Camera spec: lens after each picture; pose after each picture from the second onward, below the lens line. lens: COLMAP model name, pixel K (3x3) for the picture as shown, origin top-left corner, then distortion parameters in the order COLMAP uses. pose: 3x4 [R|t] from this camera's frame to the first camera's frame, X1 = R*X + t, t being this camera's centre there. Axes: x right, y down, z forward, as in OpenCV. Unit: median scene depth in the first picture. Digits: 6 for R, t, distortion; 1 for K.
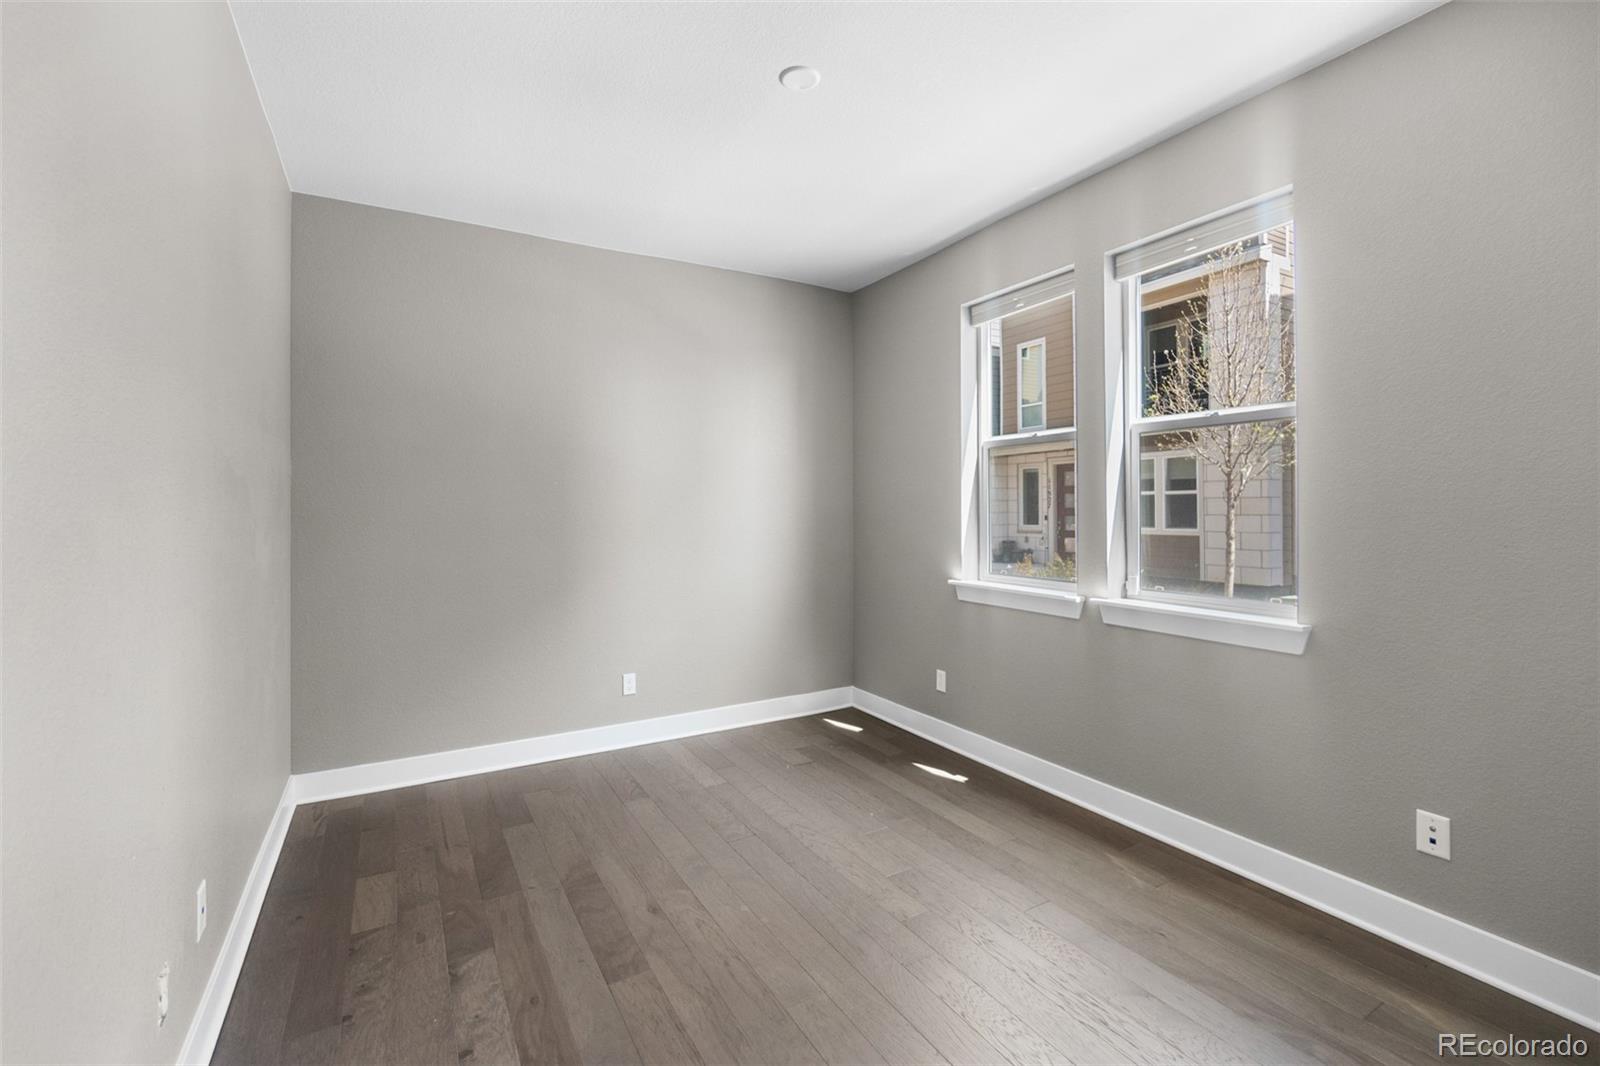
lens RADIAL K [[701.9, 0, 792.7], [0, 701.9, 520.2], [0, 0, 1]] dist [-0.000477, 0.000641]
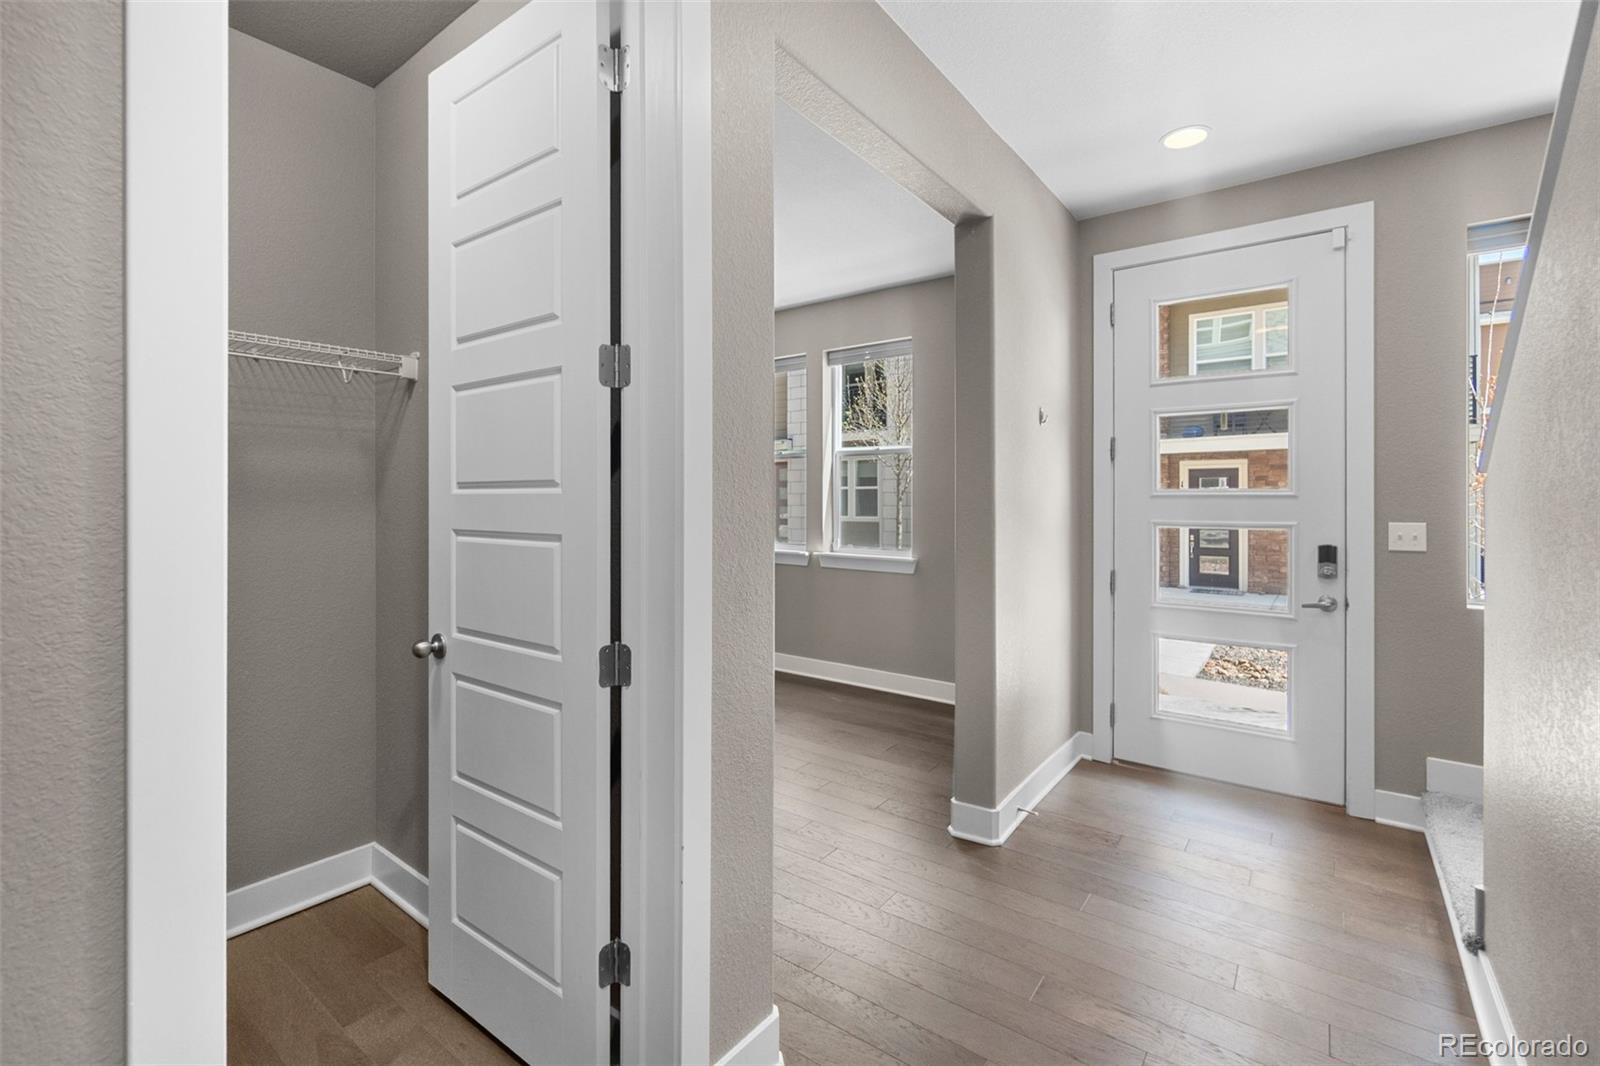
lens RADIAL K [[701.9, 0, 799.8], [0, 701.9, 517.0], [0, 0, 1]] dist [-0.000477, 0.000641]
pose [[0.918079, 0.003591, 0.396381, -0.074033], [-0.008020, 0.999923, 0.009516, 0.002898], [-0.396316, -0.011916, 0.918037, -0.143438]]
